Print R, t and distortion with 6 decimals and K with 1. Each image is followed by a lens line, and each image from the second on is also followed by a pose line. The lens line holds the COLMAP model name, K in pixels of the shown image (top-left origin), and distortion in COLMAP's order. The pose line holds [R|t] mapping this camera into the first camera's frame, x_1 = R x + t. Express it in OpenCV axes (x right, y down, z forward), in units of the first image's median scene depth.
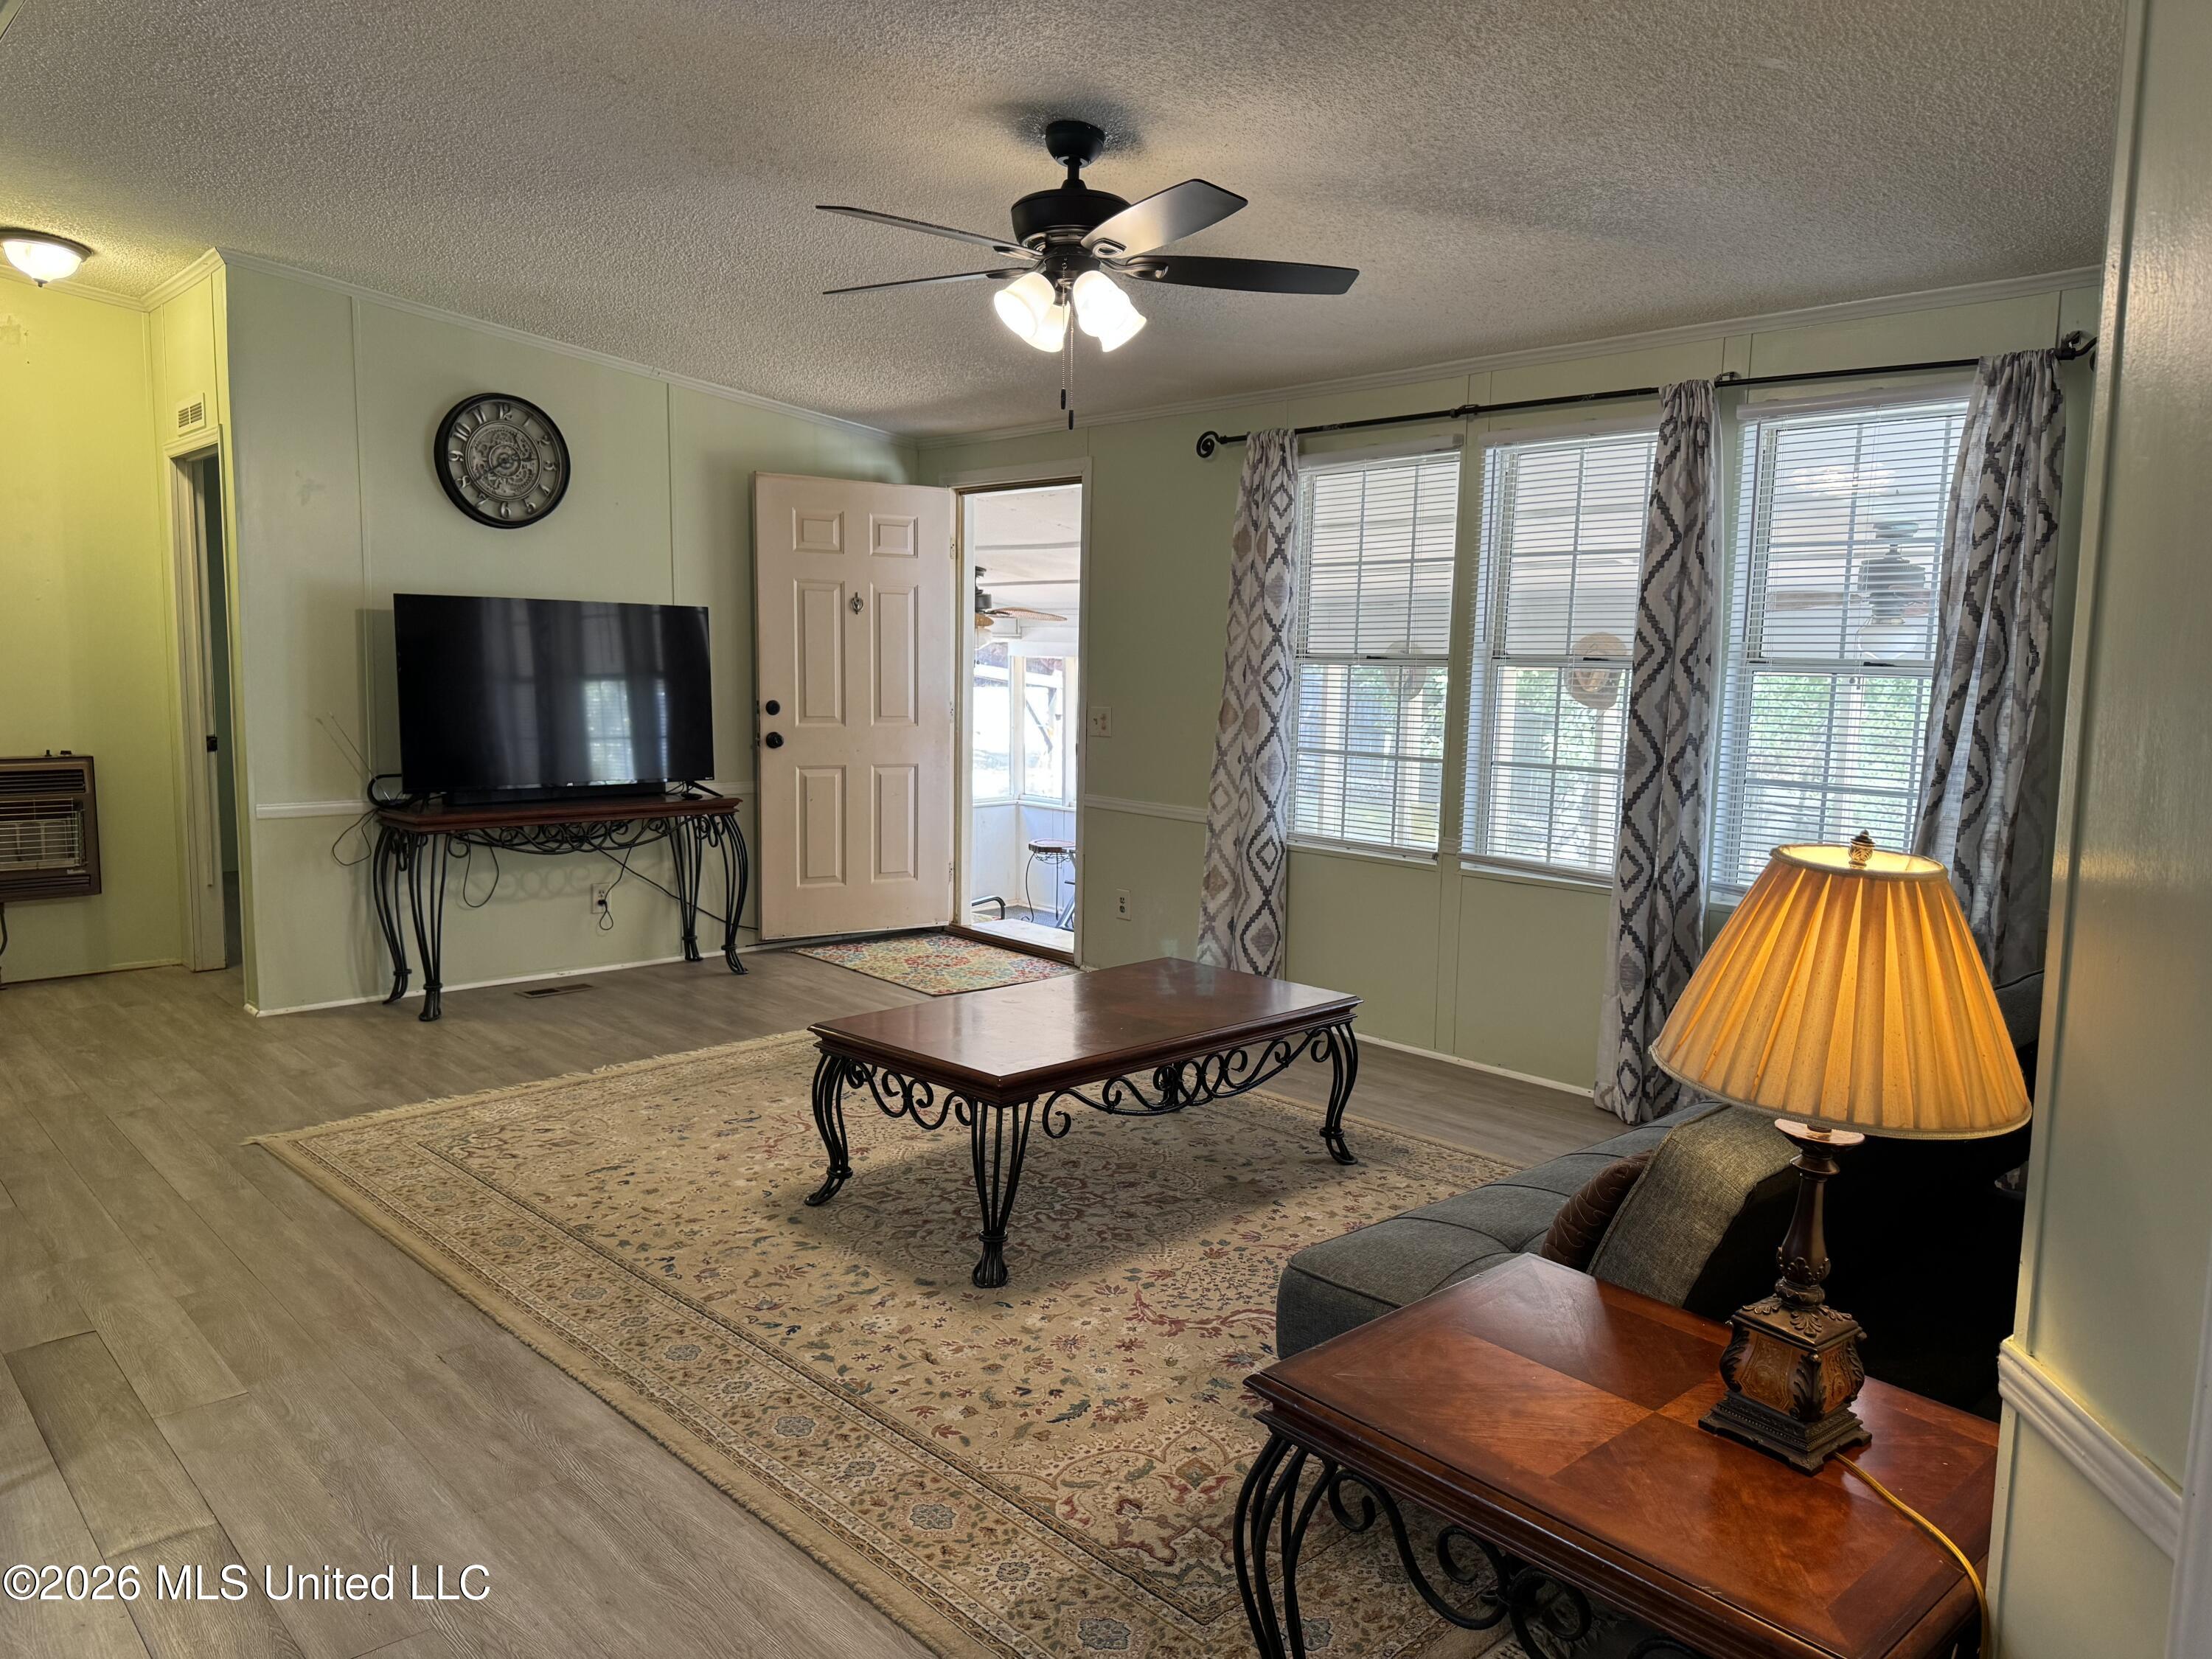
lens RADIAL K [[1546.9, 0, 1103.8], [0, 1546.9, 836.8], [0, 0, 1]] dist [0.184740, -0.352439]
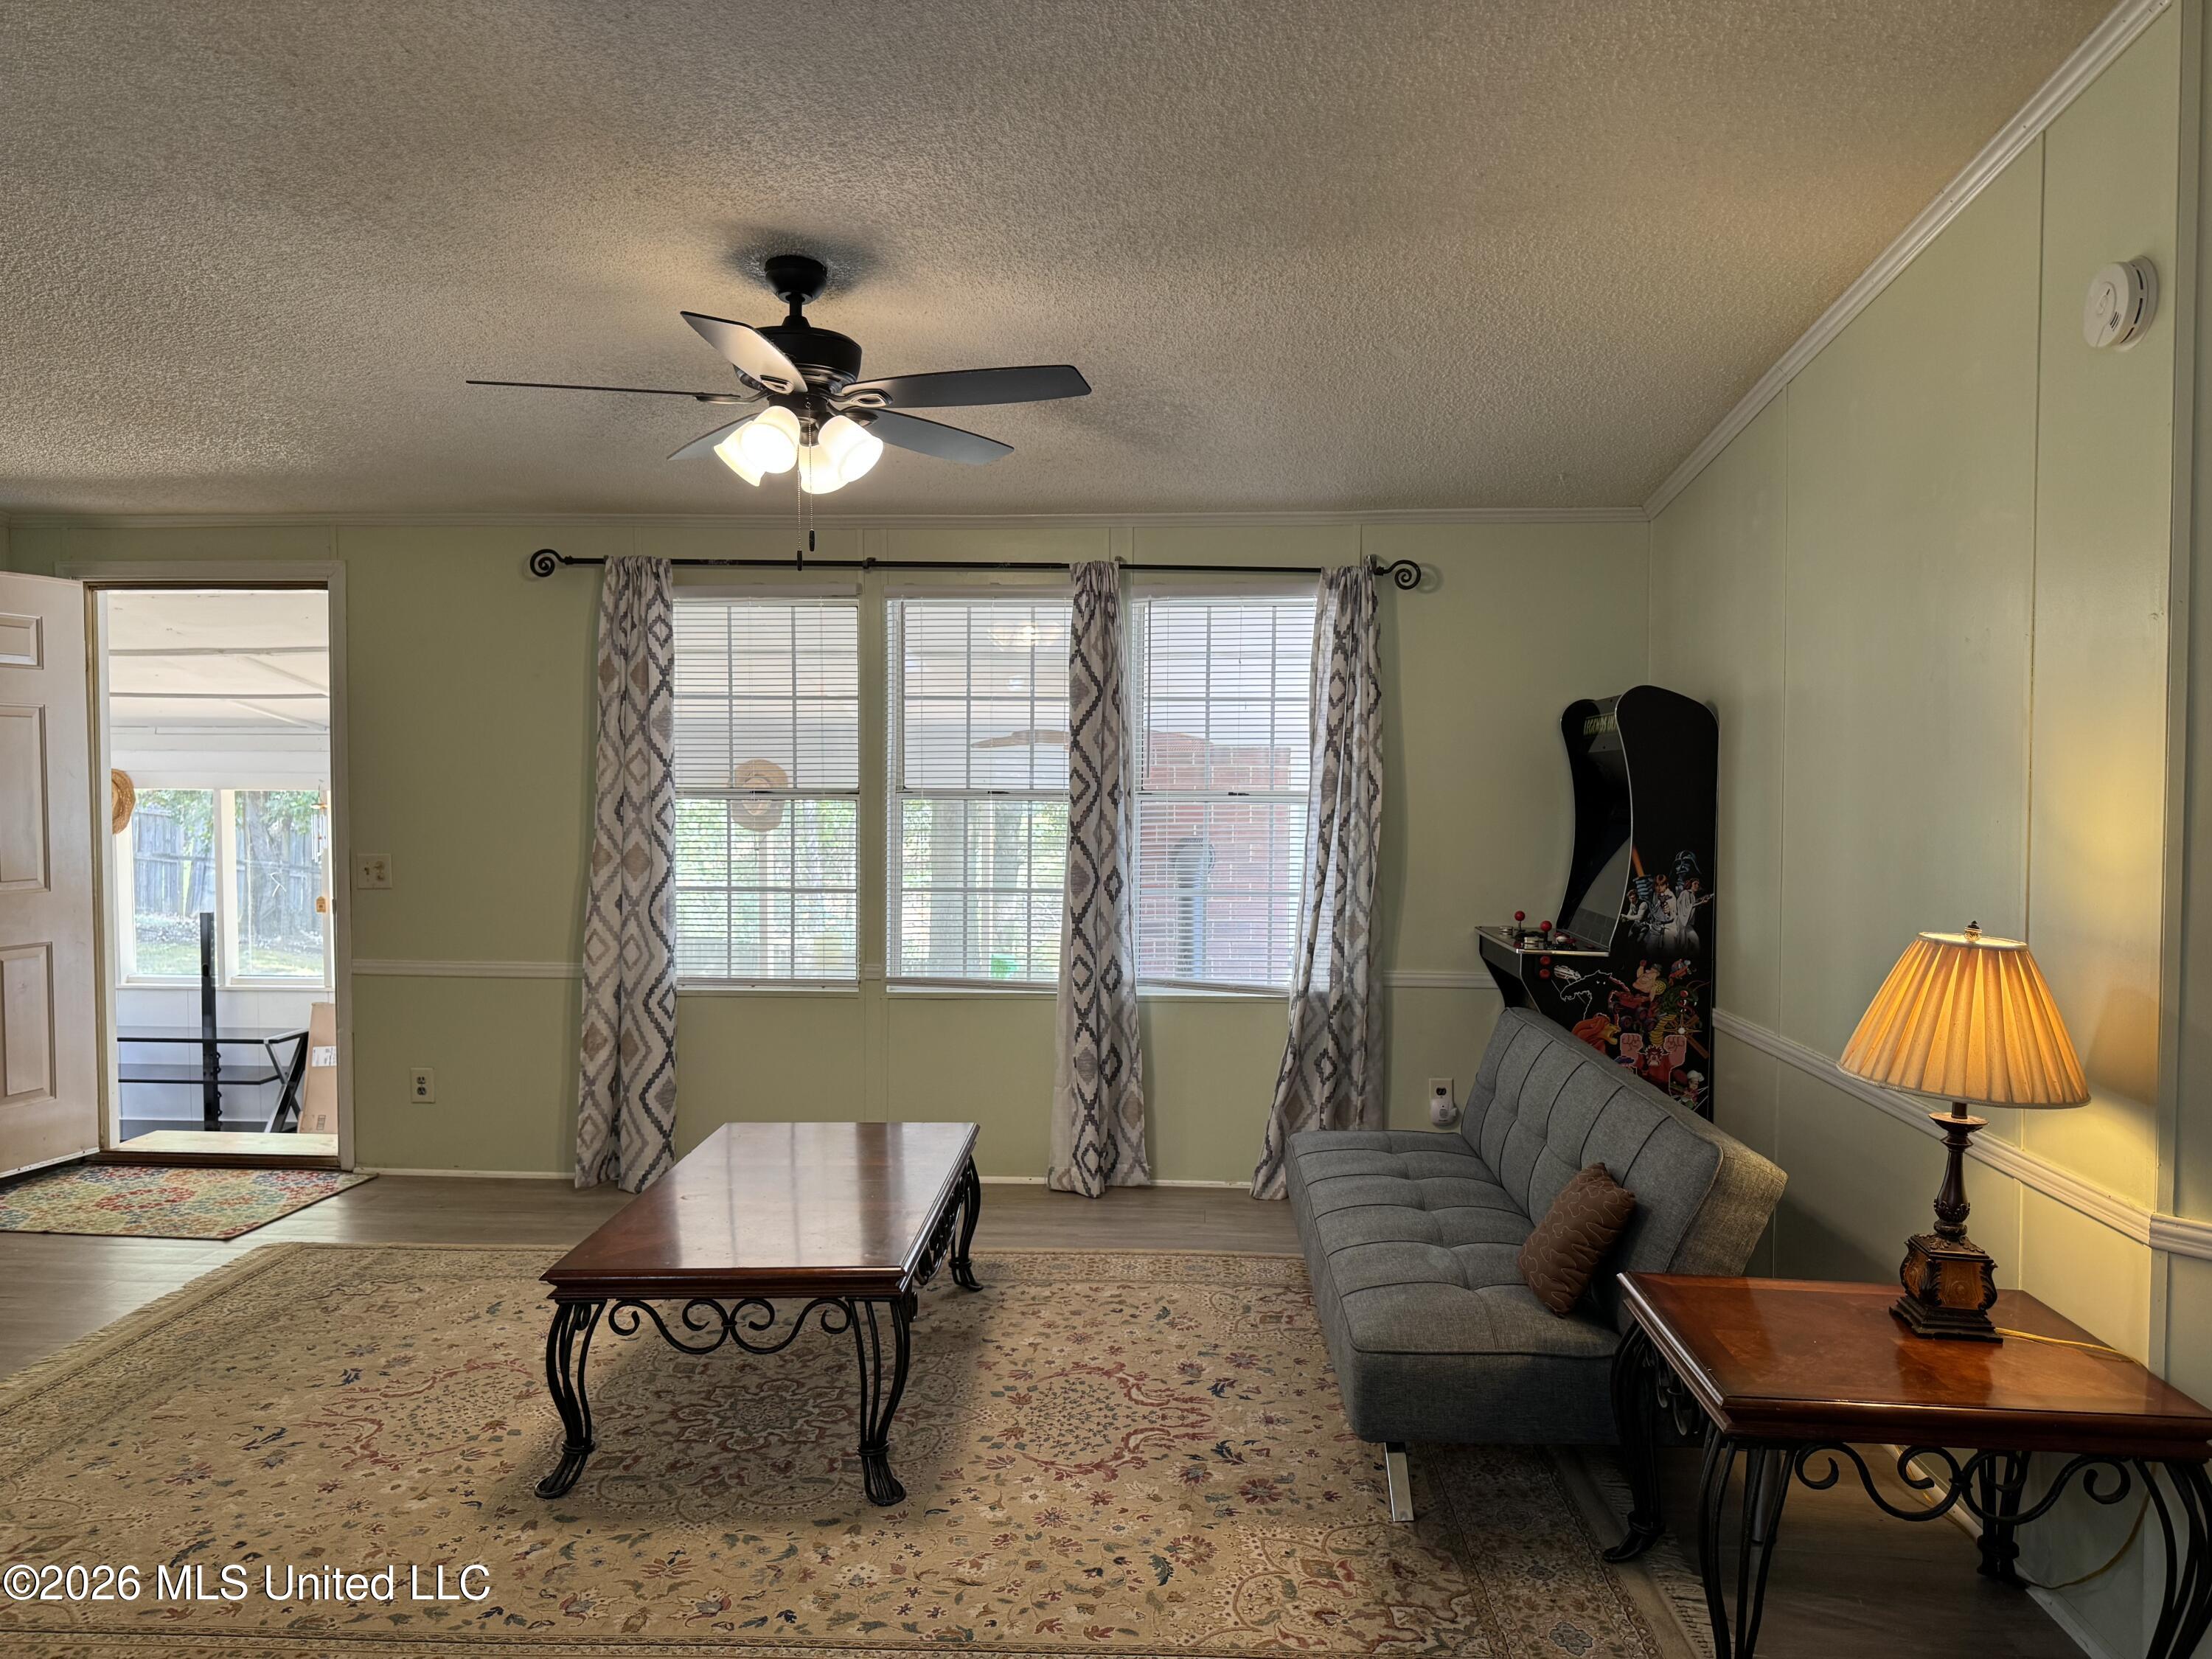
lens RADIAL K [[1563.7, 0, 1098.5], [0, 1563.7, 837.5], [0, 0, 1]] dist [0.038589, -0.043530]
pose [[0.720318, -0.043612, 0.692271, -0.437736], [0.090919, 0.995347, -0.031897, -0.041717], [-0.687659, 0.085917, 0.720932, 0.162902]]
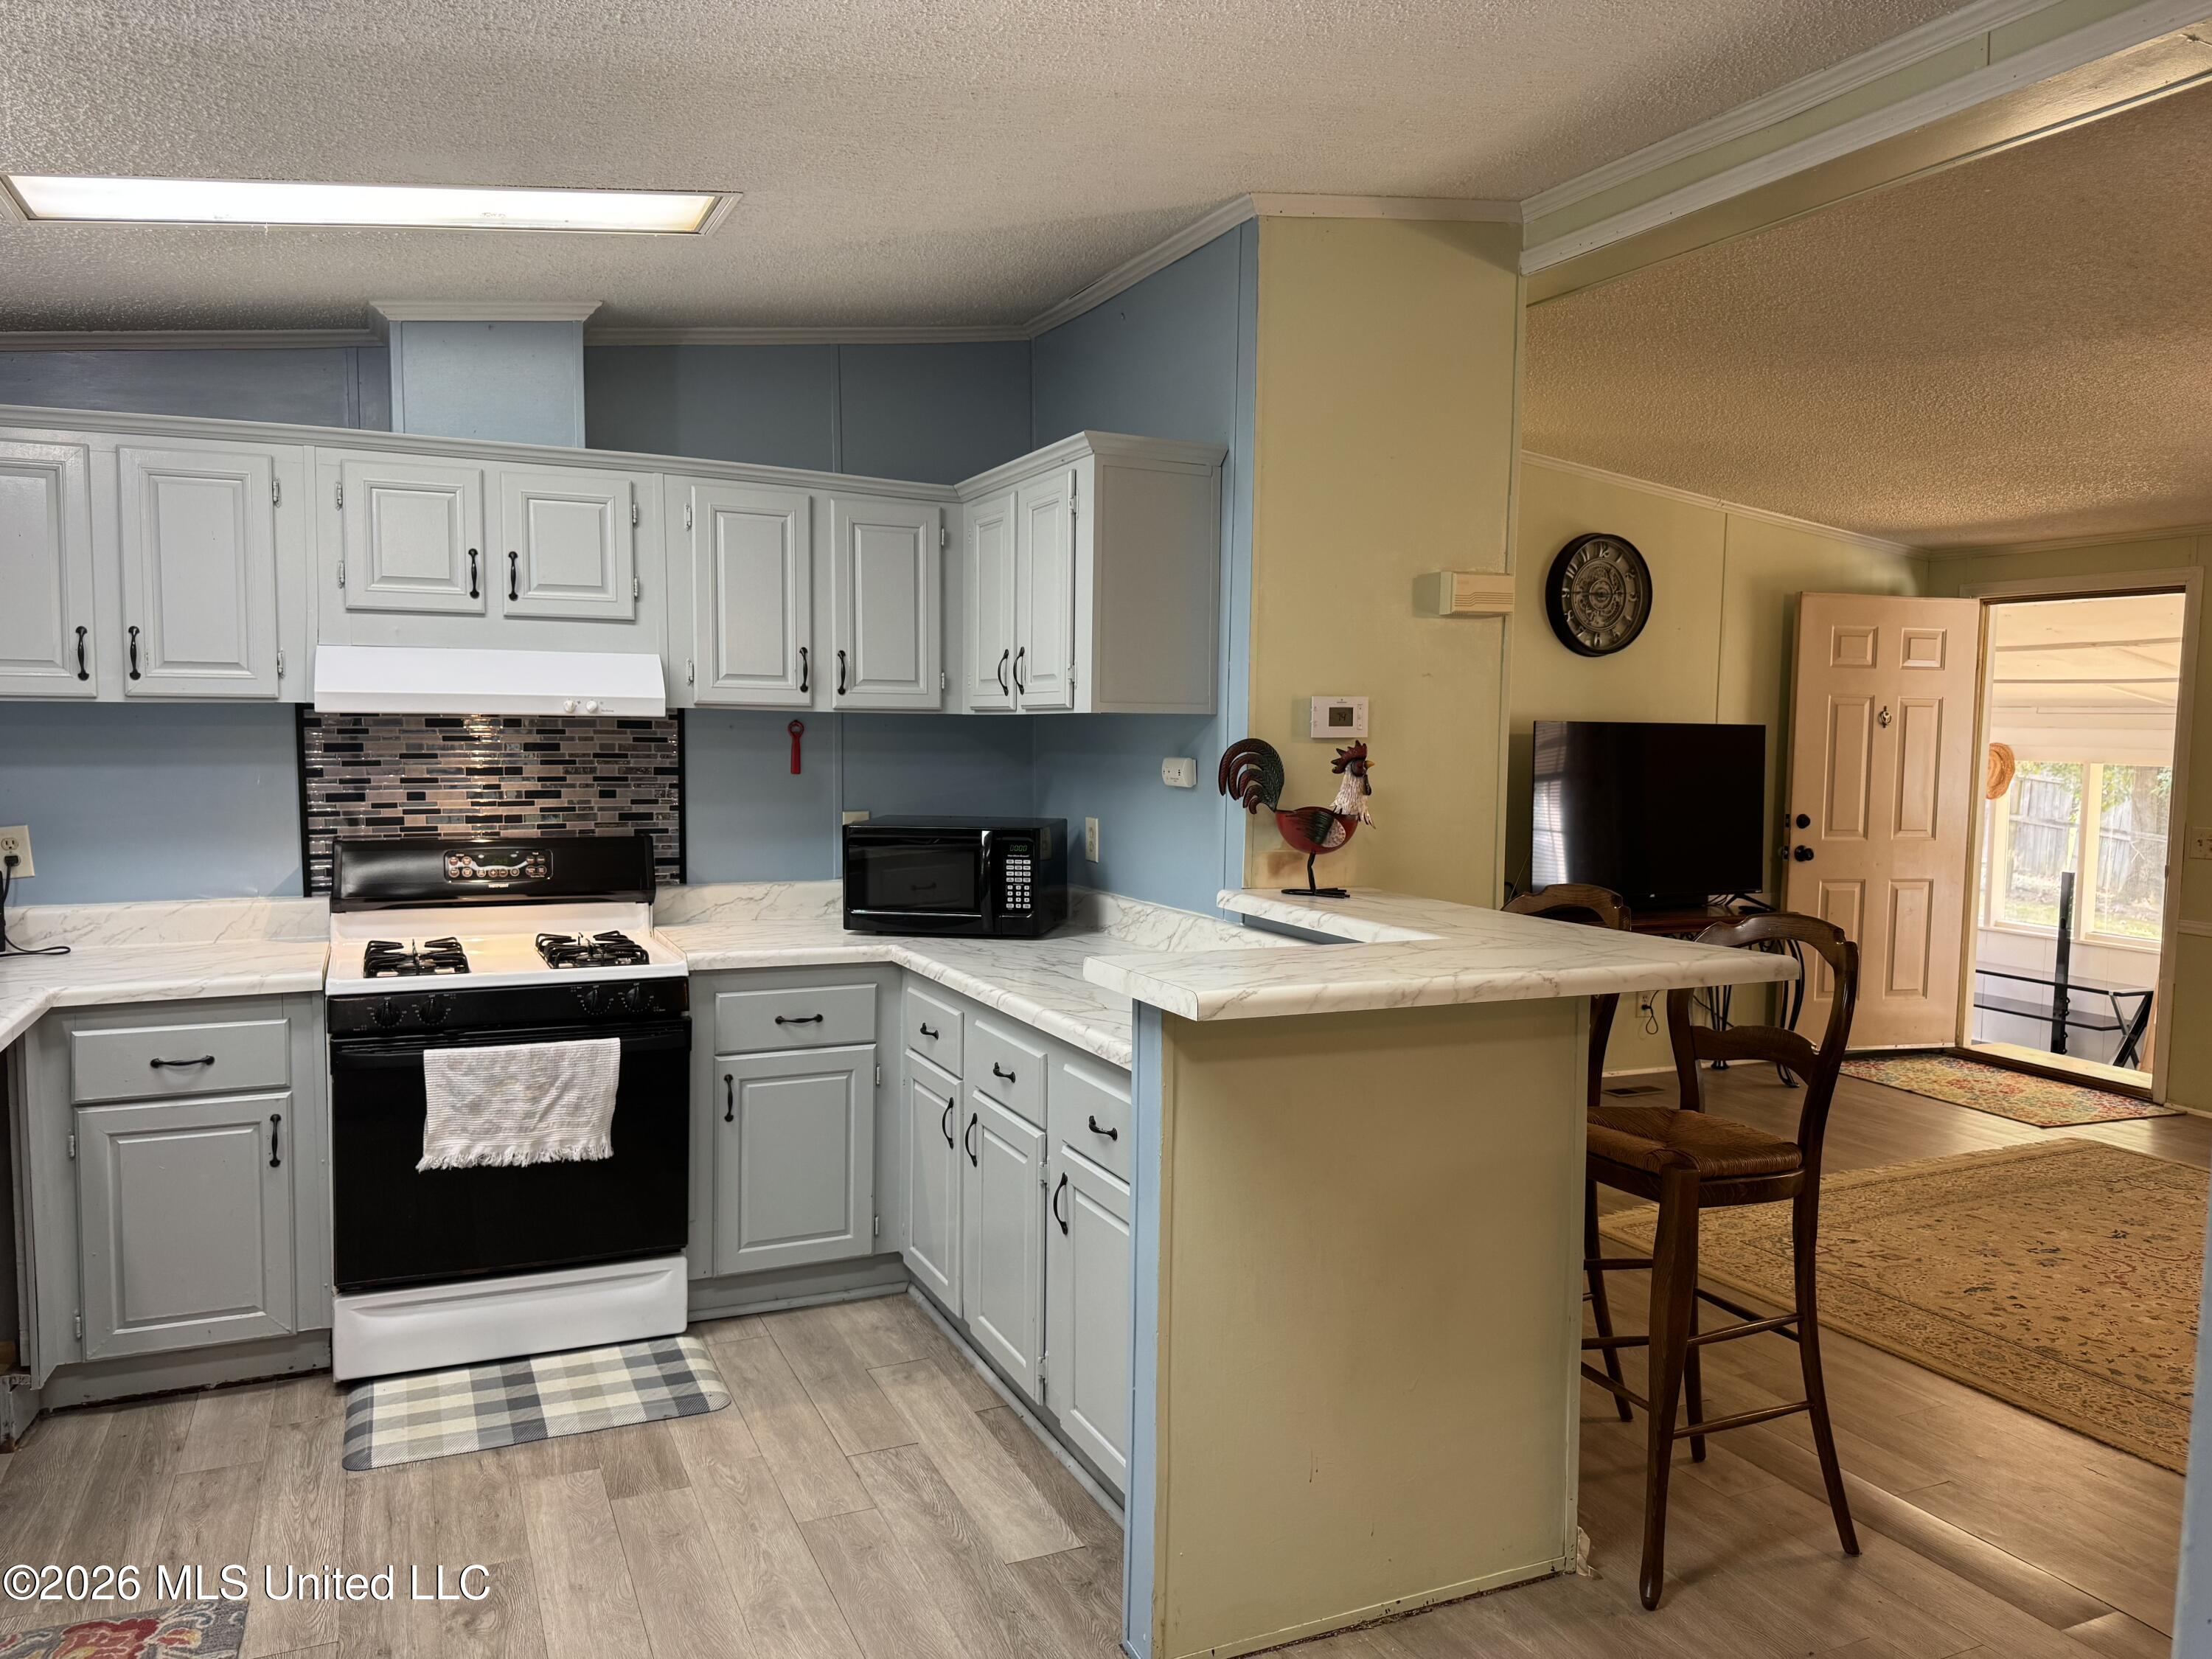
lens RADIAL K [[1568.4, 0, 1095.0], [0, 1568.4, 850.1], [0, 0, 1]] dist [0.002631, -0.005321]
pose [[0.948756, 0.022700, -0.315193, -0.483020], [-0.035472, 0.998763, -0.034844, -0.018901], [0.314012, 0.044239, 0.948388, -0.154057]]
